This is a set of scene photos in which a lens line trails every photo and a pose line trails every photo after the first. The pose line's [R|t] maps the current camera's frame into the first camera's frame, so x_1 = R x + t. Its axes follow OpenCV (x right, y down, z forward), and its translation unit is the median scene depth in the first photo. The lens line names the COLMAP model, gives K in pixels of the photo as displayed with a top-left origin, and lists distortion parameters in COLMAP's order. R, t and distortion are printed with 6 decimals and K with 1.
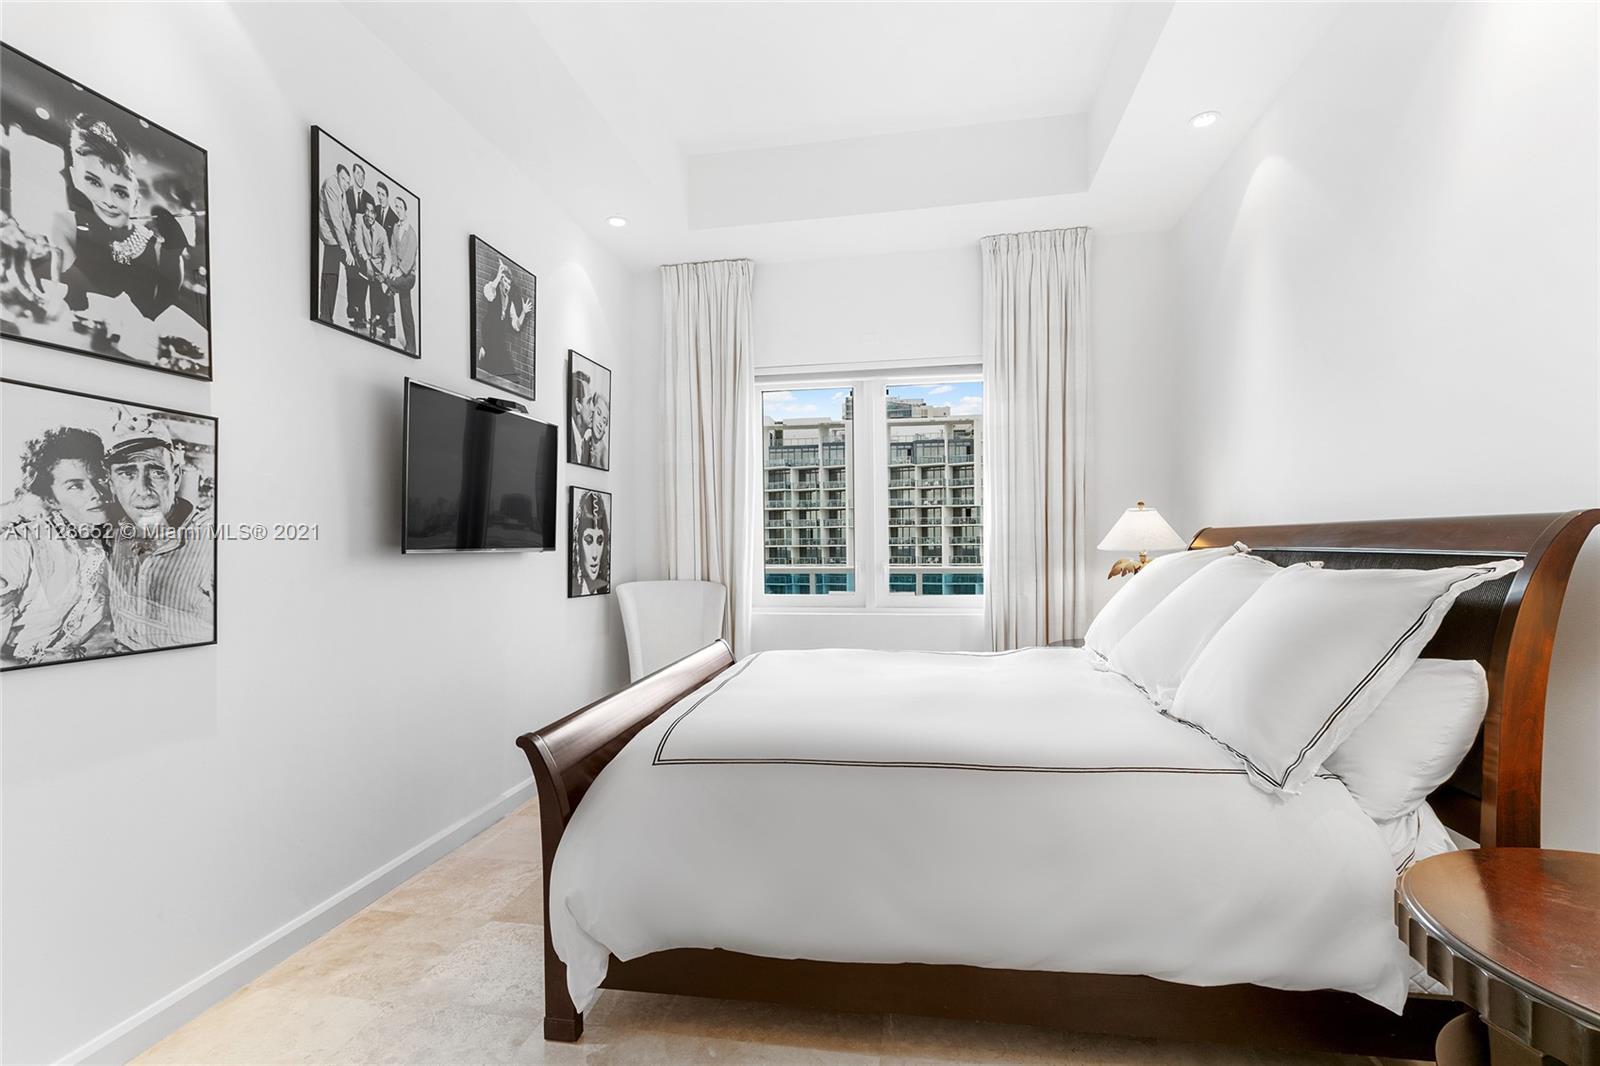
lens RADIAL K [[716.3, 0, 801.5], [0, 716.3, 534.2], [0, 0, 1]] dist [0.005163, 0.000051]
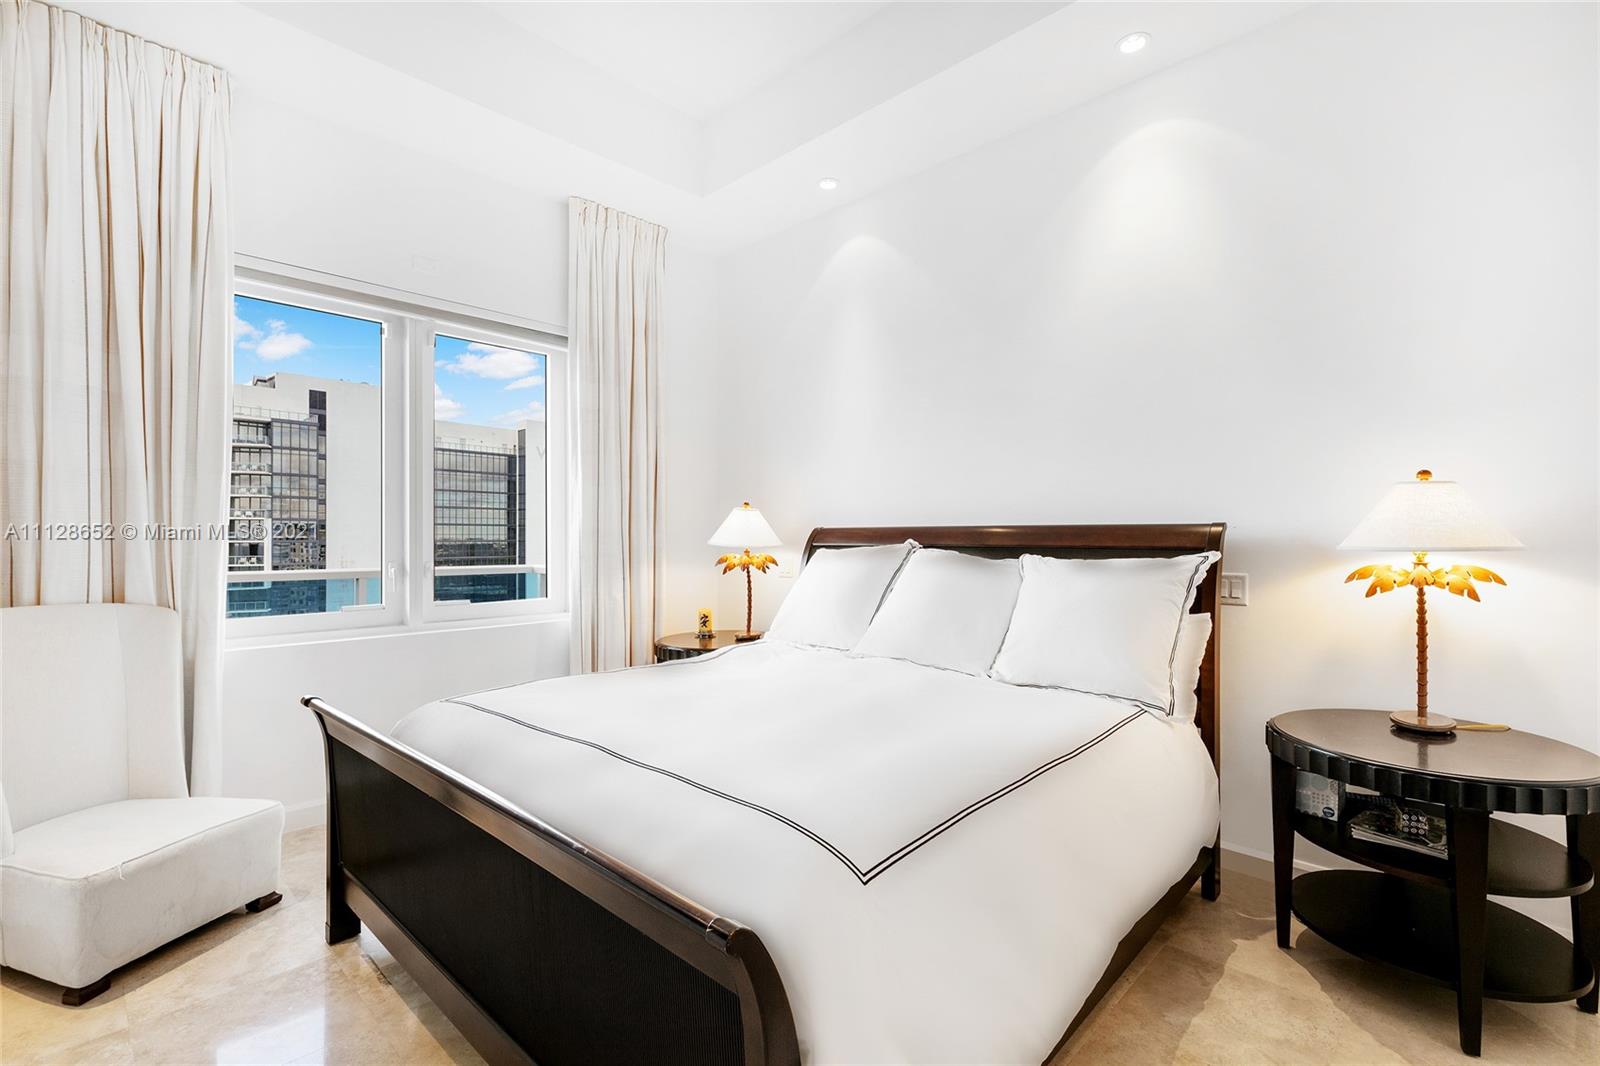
lens RADIAL K [[716.3, 0, 801.5], [0, 716.3, 534.2], [0, 0, 1]] dist [0.005163, 0.000051]
pose [[0.579796, 0.019905, 0.814518, -0.464187], [-0.017984, 0.999771, -0.011630, 0.016287], [-0.814563, -0.007905, 0.580021, 0.391785]]
